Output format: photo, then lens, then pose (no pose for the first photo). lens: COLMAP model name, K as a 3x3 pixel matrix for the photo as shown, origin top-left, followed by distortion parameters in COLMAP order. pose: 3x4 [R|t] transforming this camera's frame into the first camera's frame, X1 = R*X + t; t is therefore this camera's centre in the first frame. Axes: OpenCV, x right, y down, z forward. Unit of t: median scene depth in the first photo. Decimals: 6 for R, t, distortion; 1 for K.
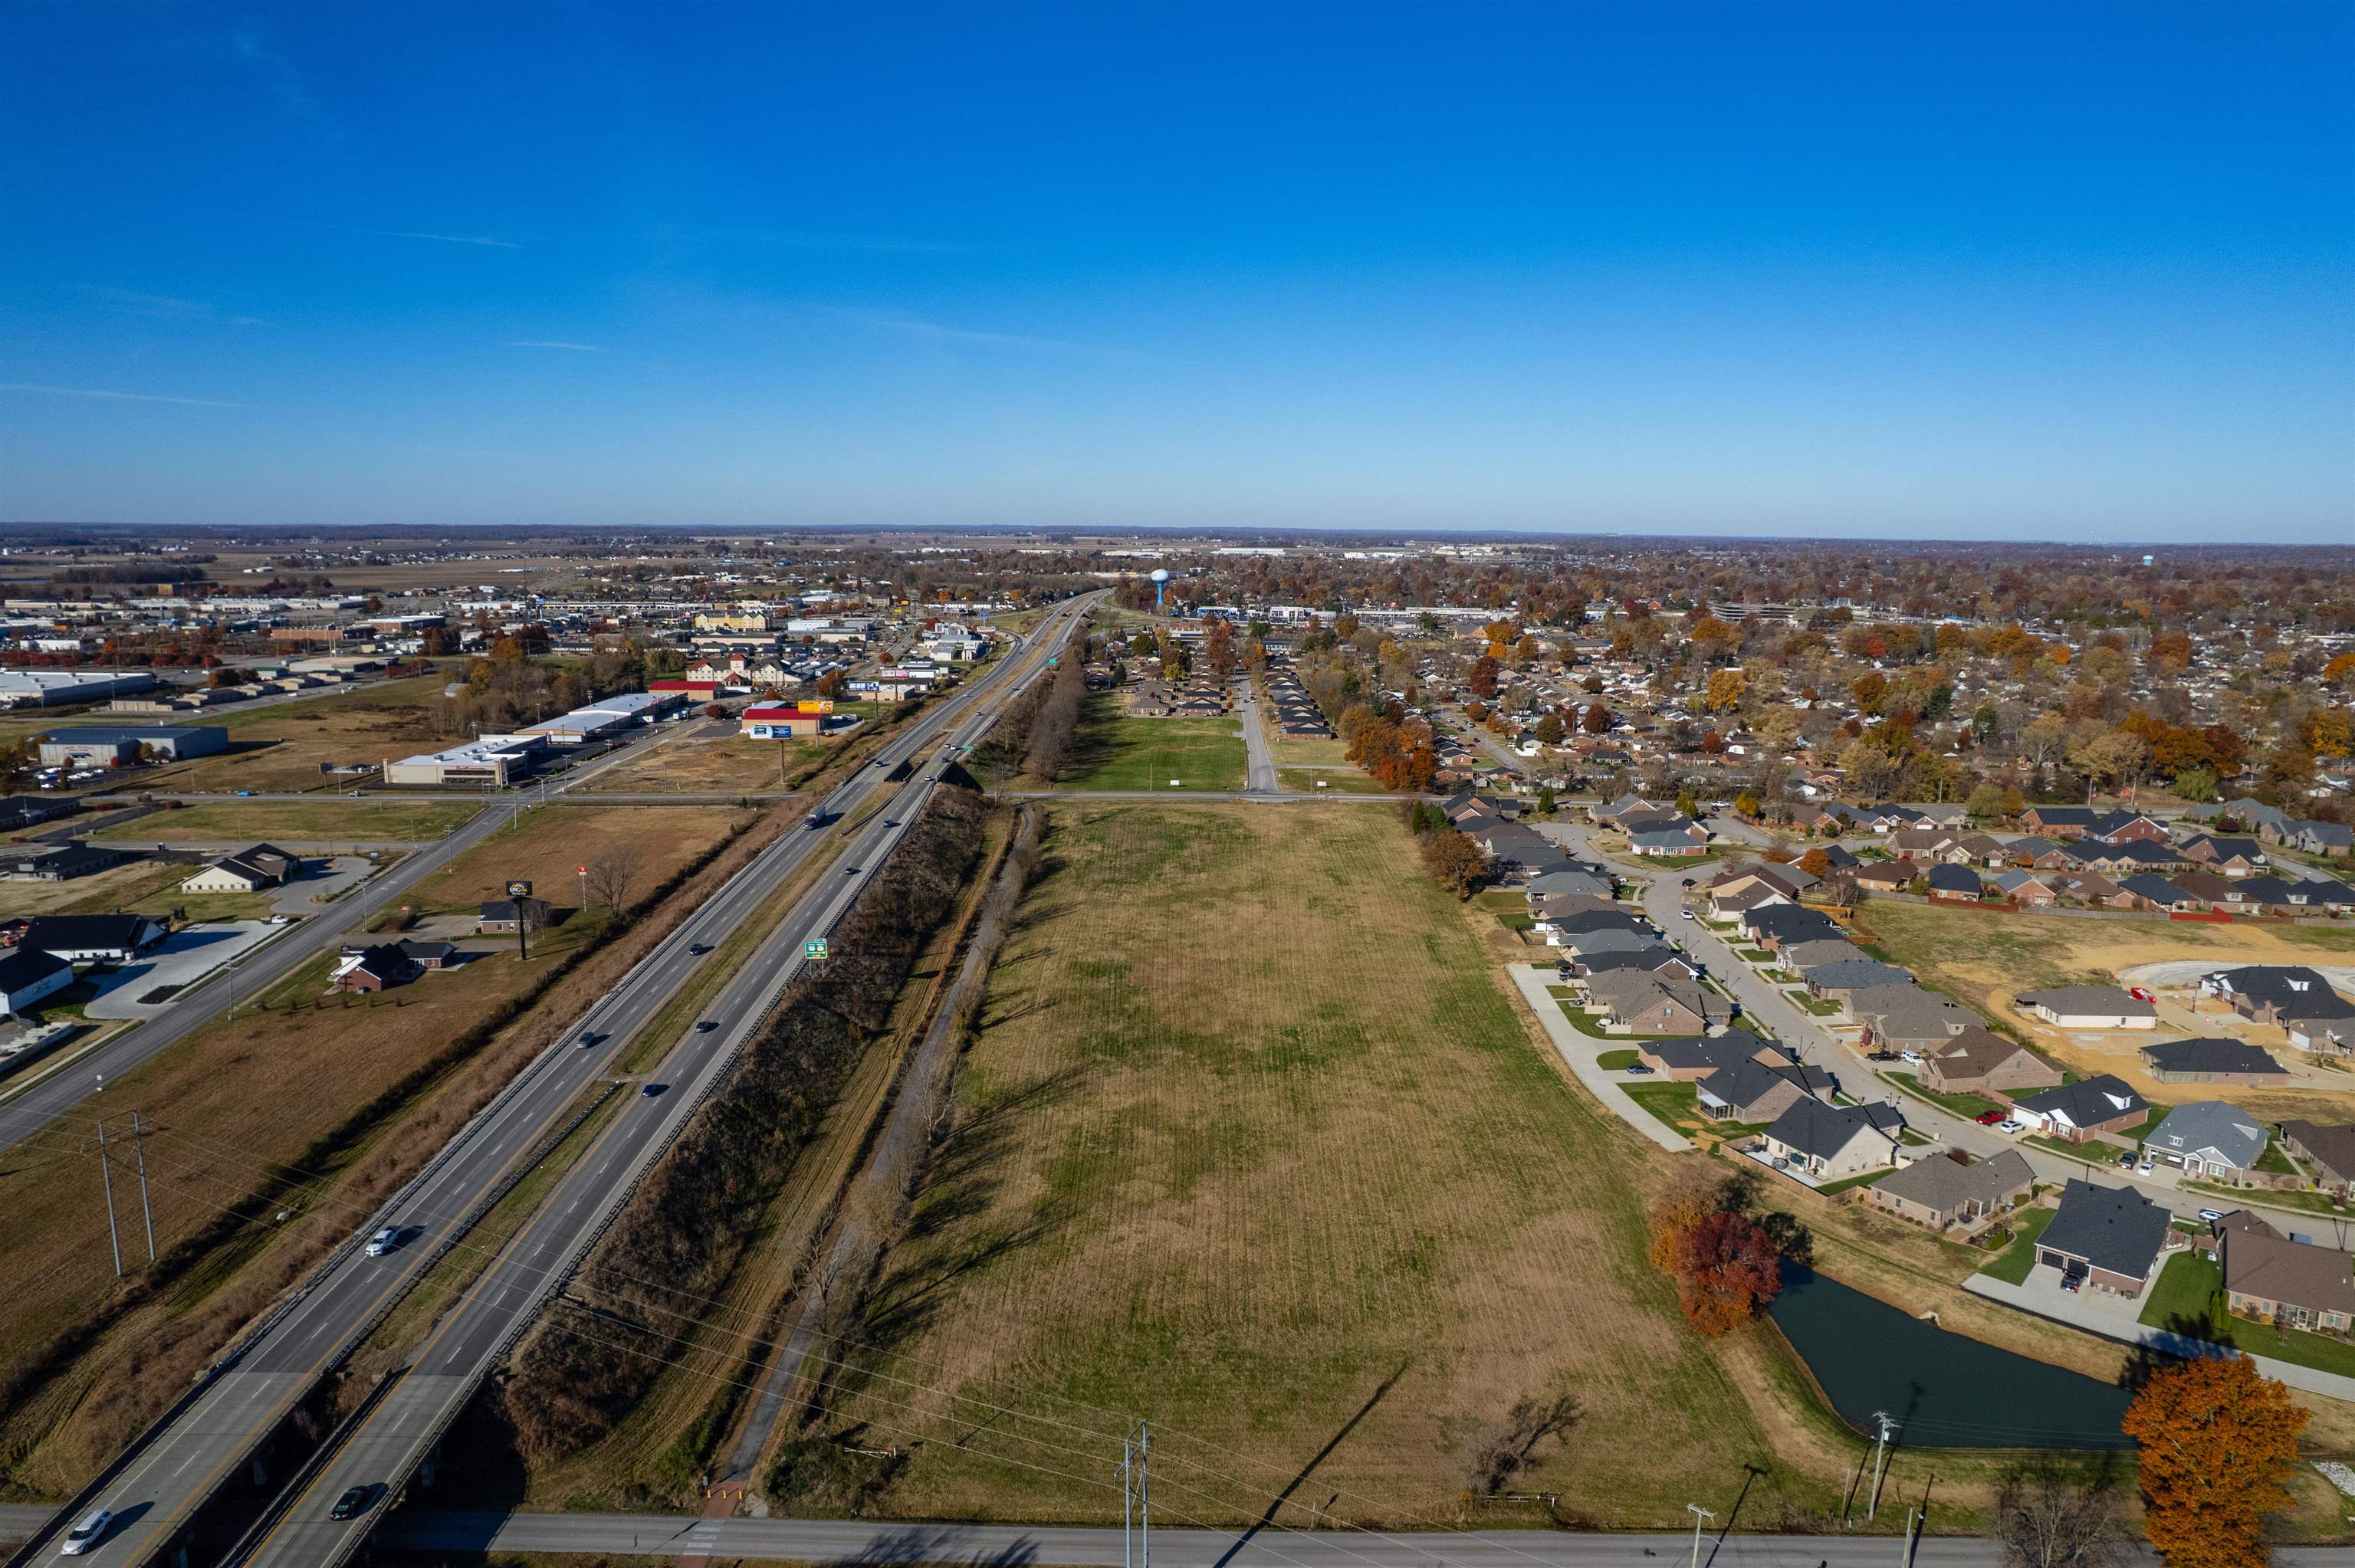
lens RADIAL K [[1511.3, 0, 1196.5], [0, 1511.3, 790.5], [0, 0, 1]] dist [-0.066266, 0.055480]
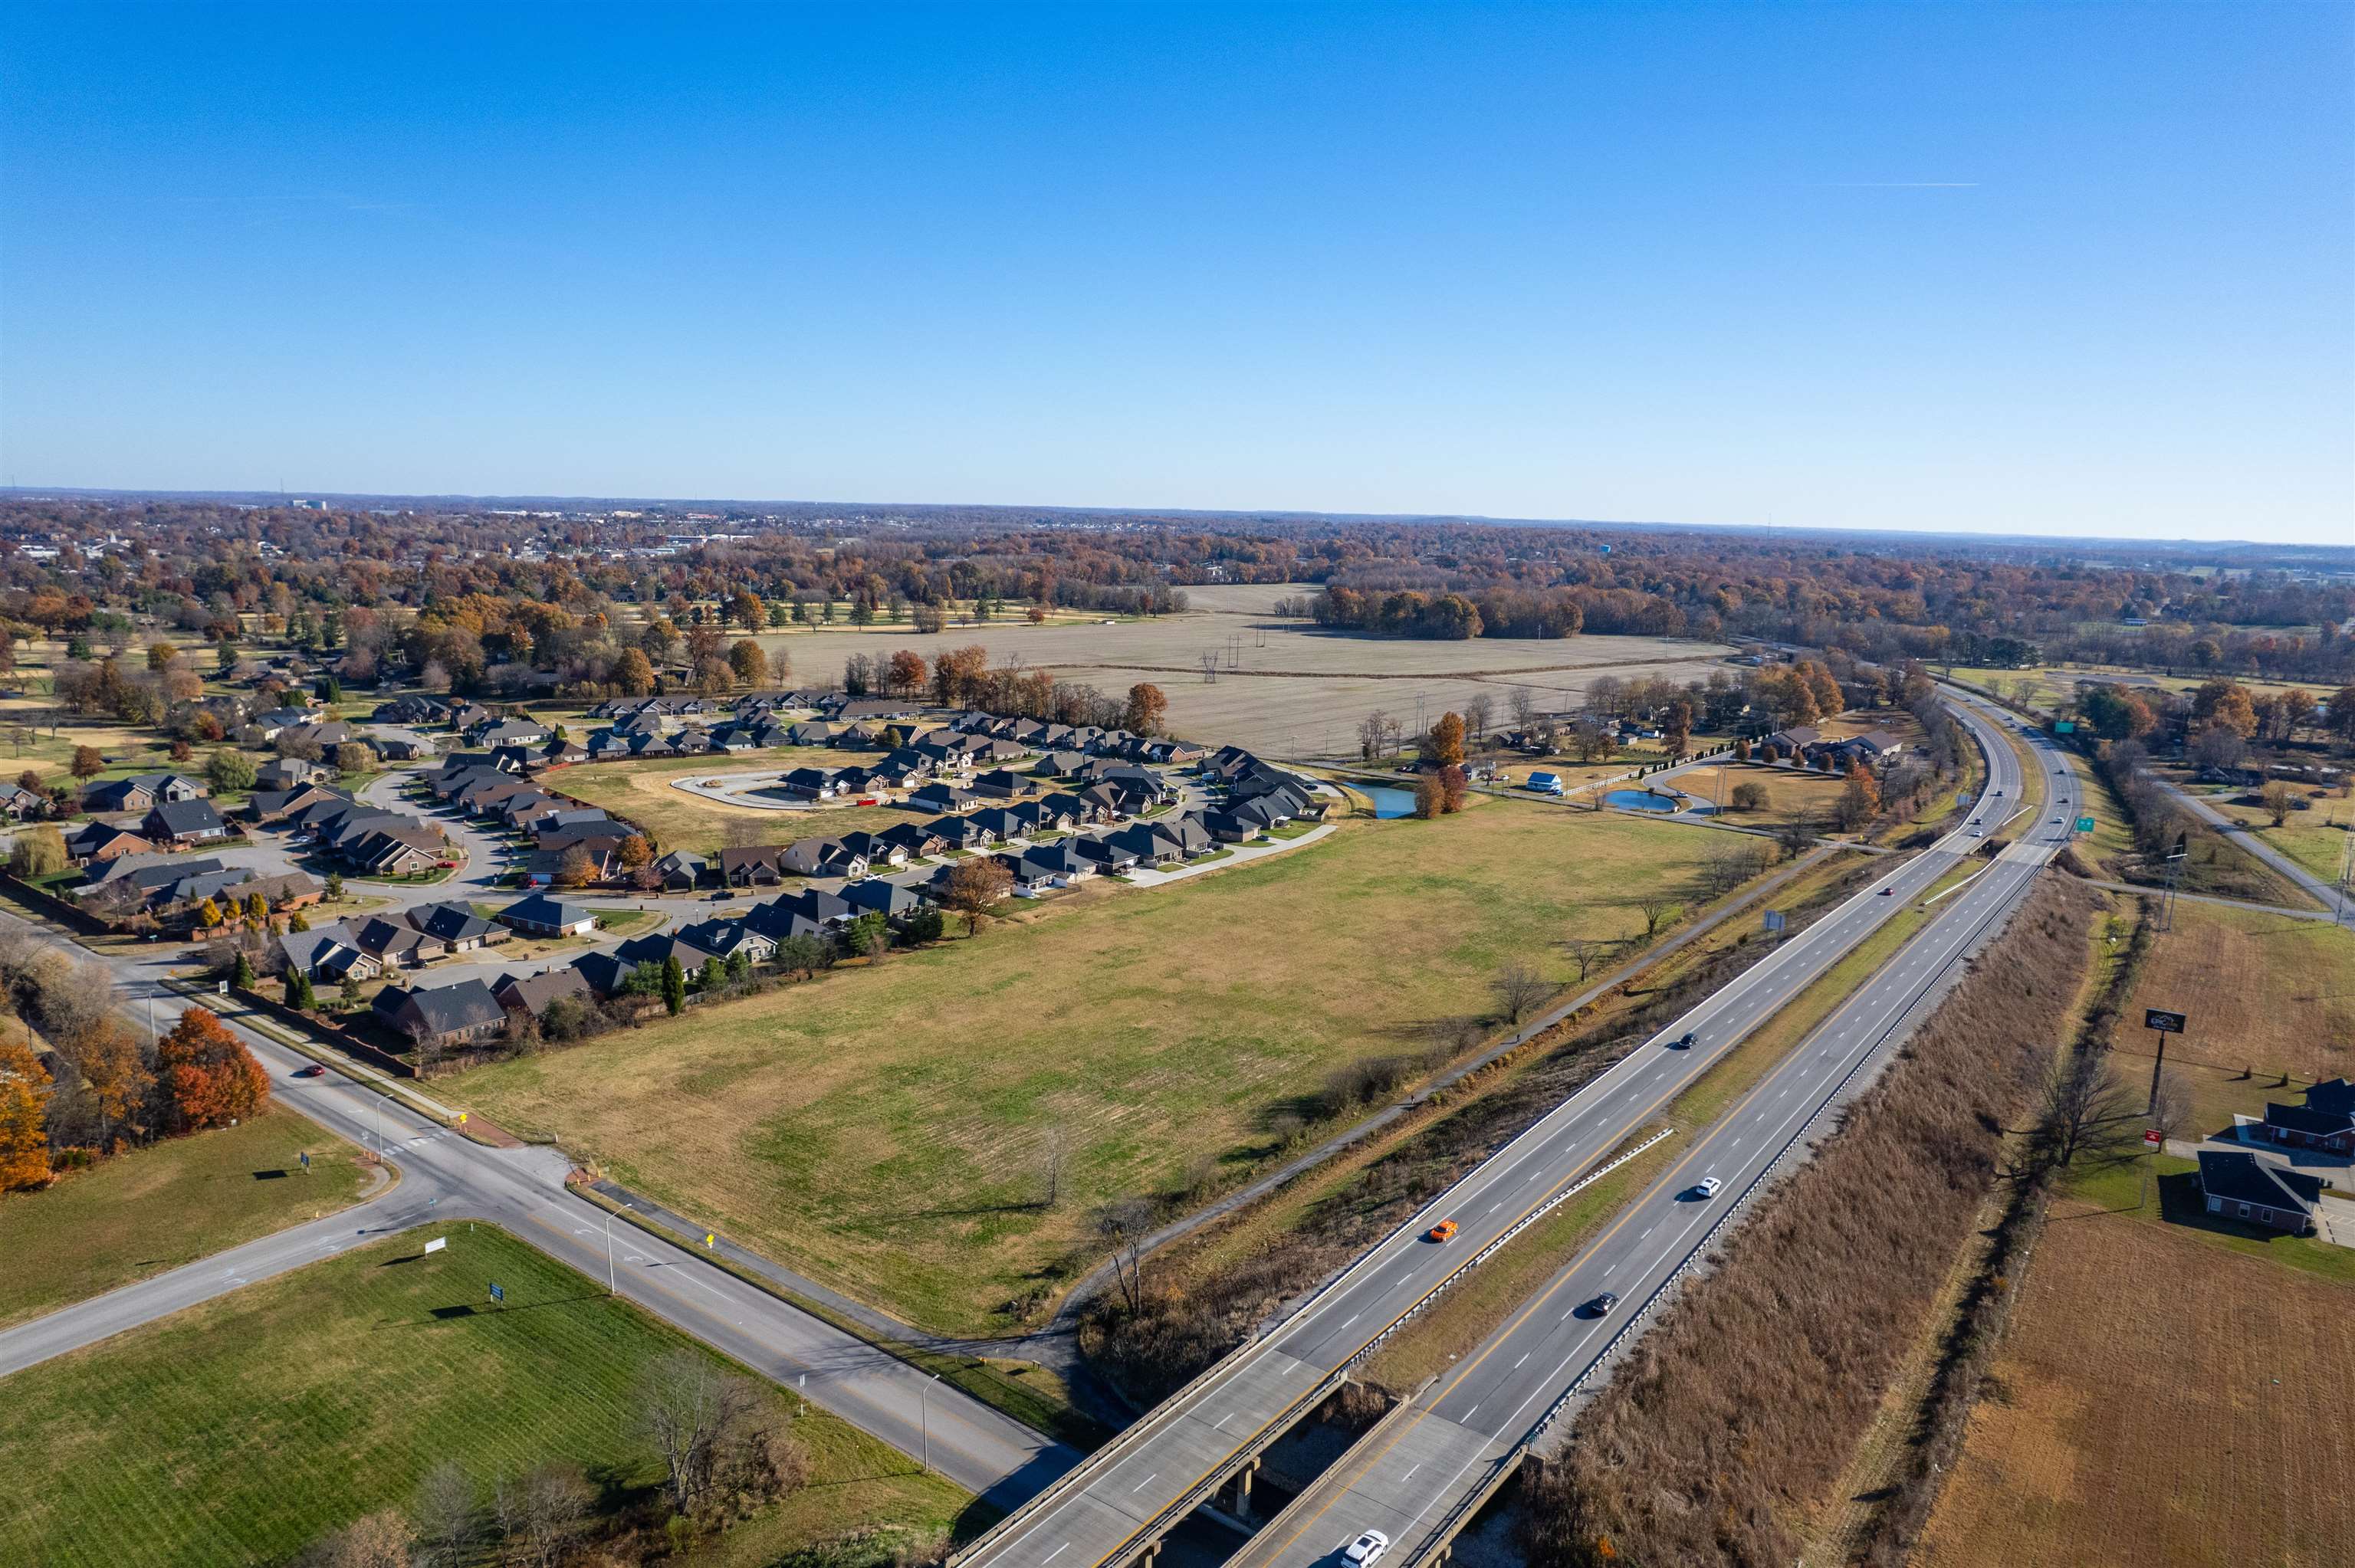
lens RADIAL K [[1488.9, 0, 1198.1], [0, 1488.9, 828.7], [0, 0, 1]] dist [-0.064823, 0.049885]
pose [[-0.798688, -0.157143, 0.580865, -0.511389], [0.062059, 0.938642, 0.339264, -0.329834], [-0.598537, 0.307013, -0.739930, 1.954707]]
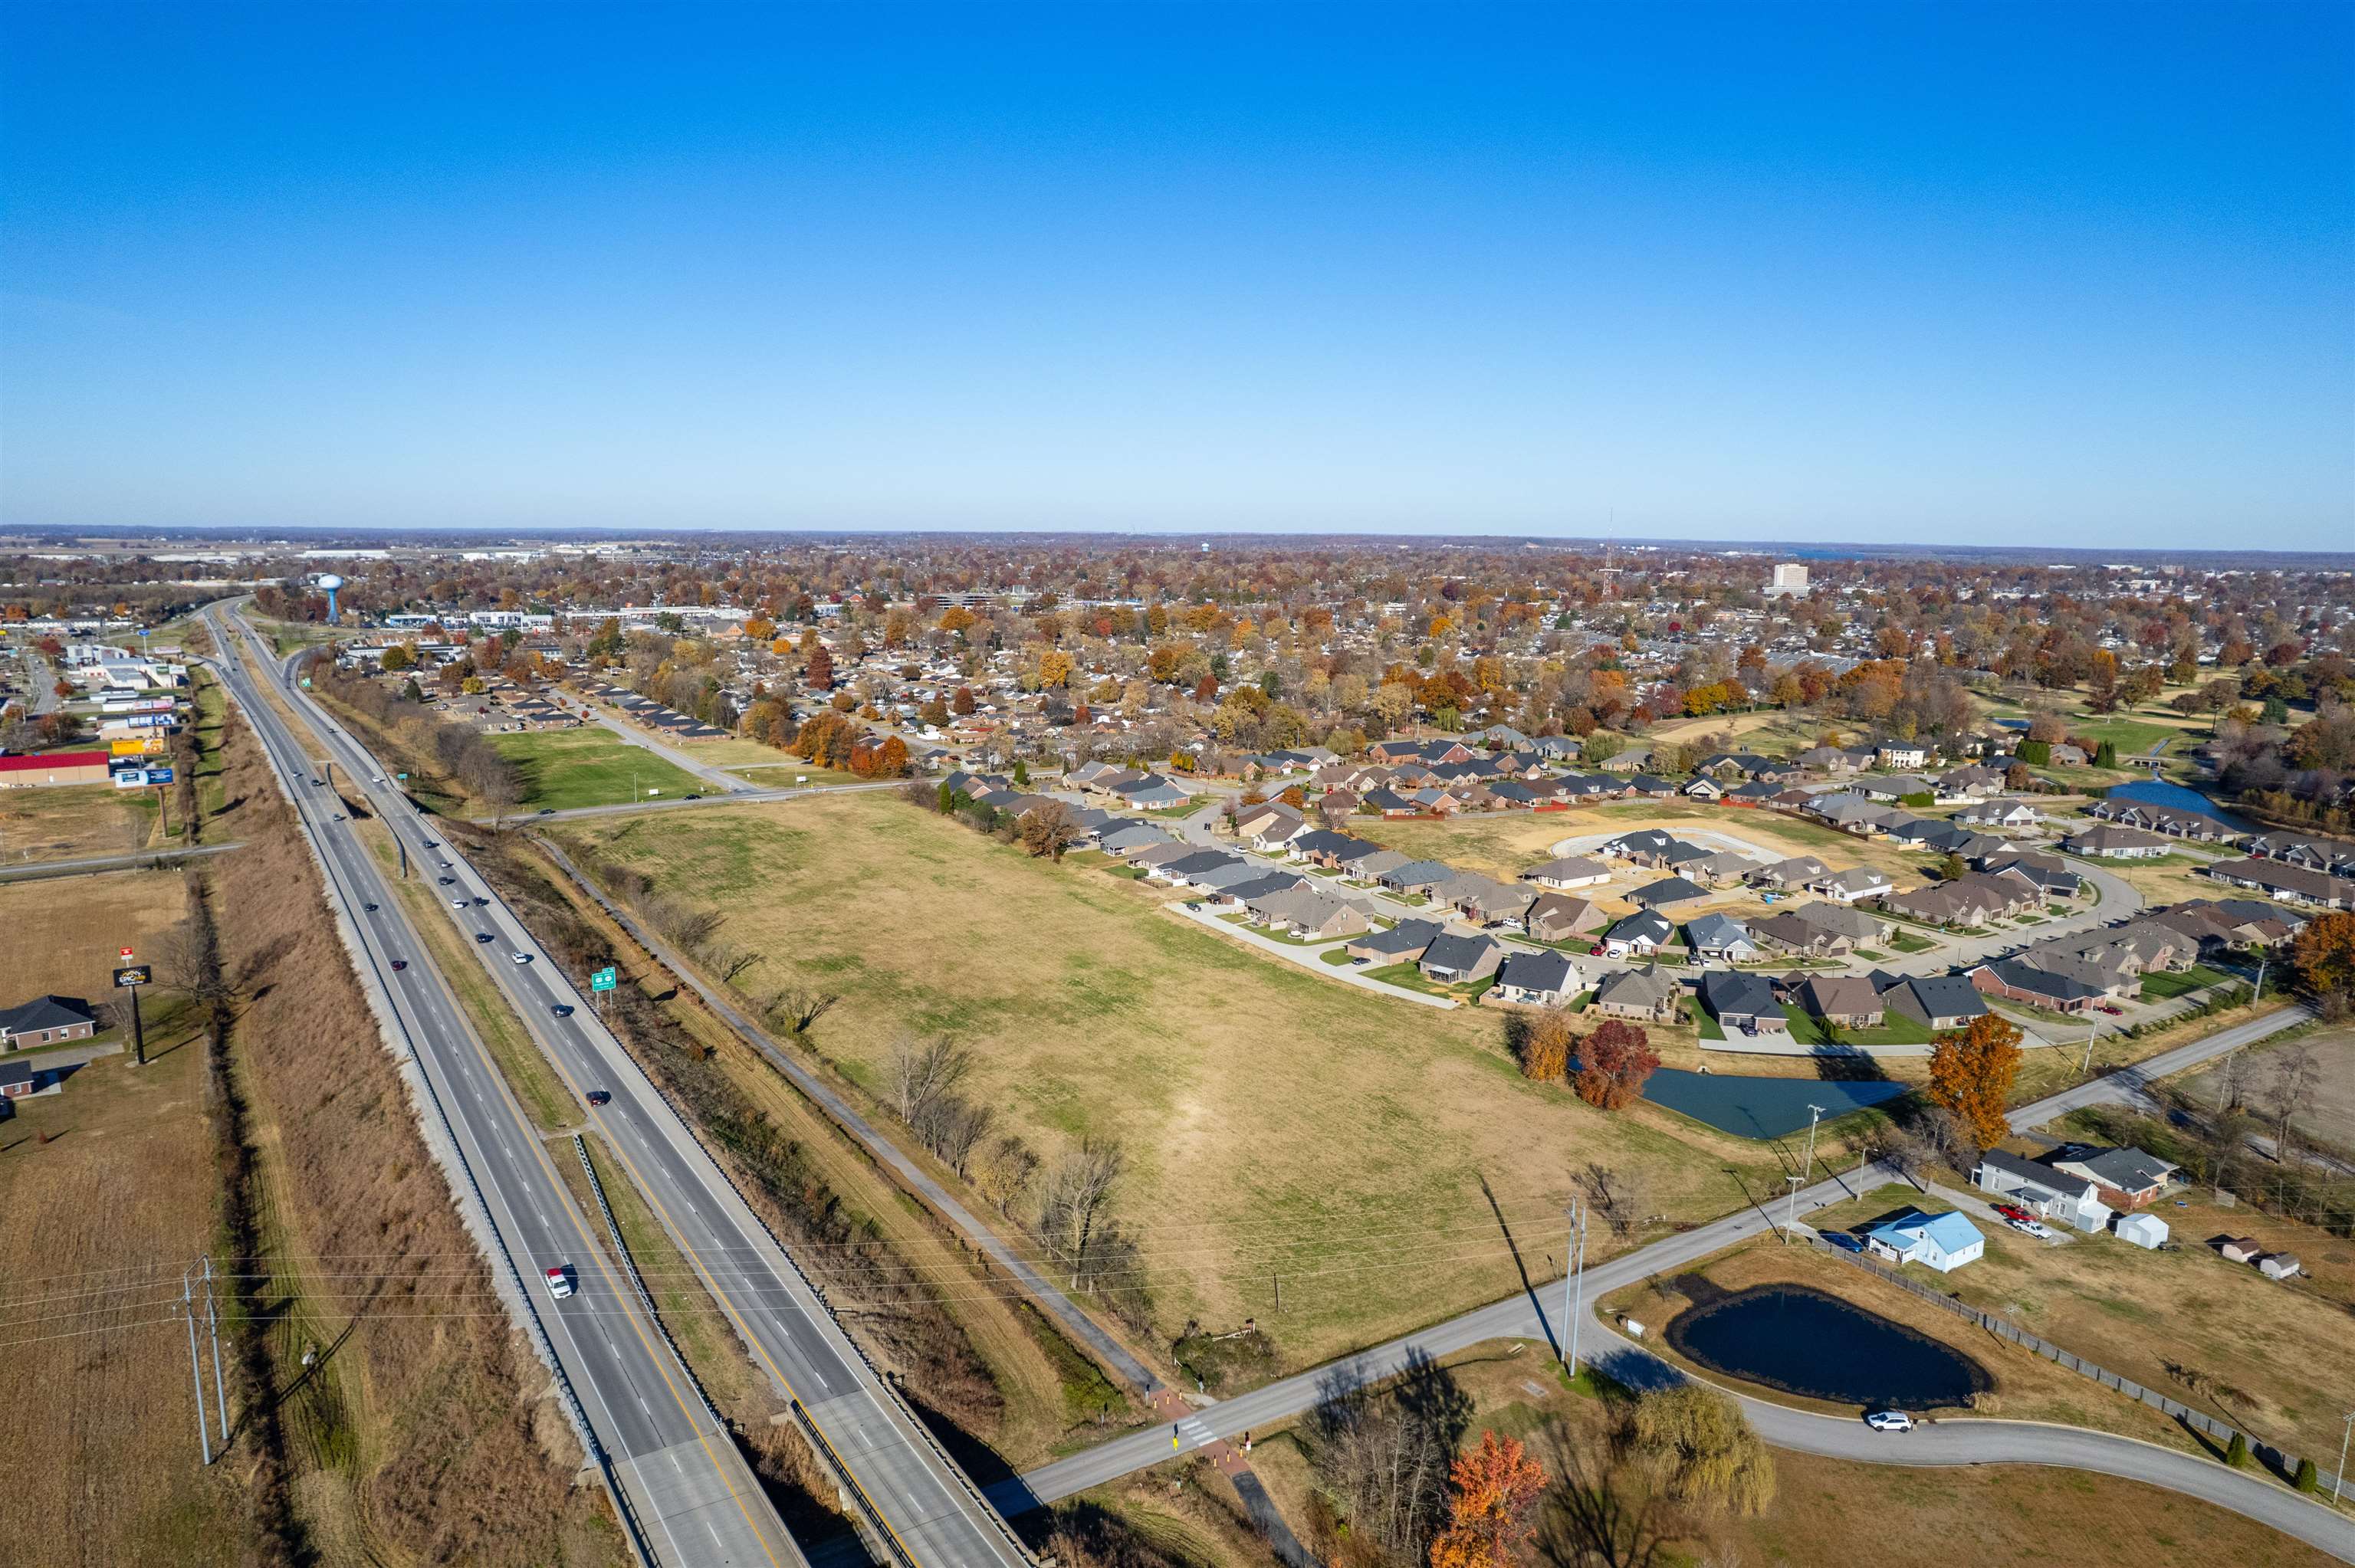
lens RADIAL K [[1488.9, 0, 1198.1], [0, 1488.9, 828.7], [0, 0, 1]] dist [-0.064823, 0.049885]
pose [[0.836434, -0.109704, 0.536976, -0.414205], [0.093224, 0.993963, 0.057855, -0.006712], [-0.540081, 0.001667, 0.841611, 0.027900]]
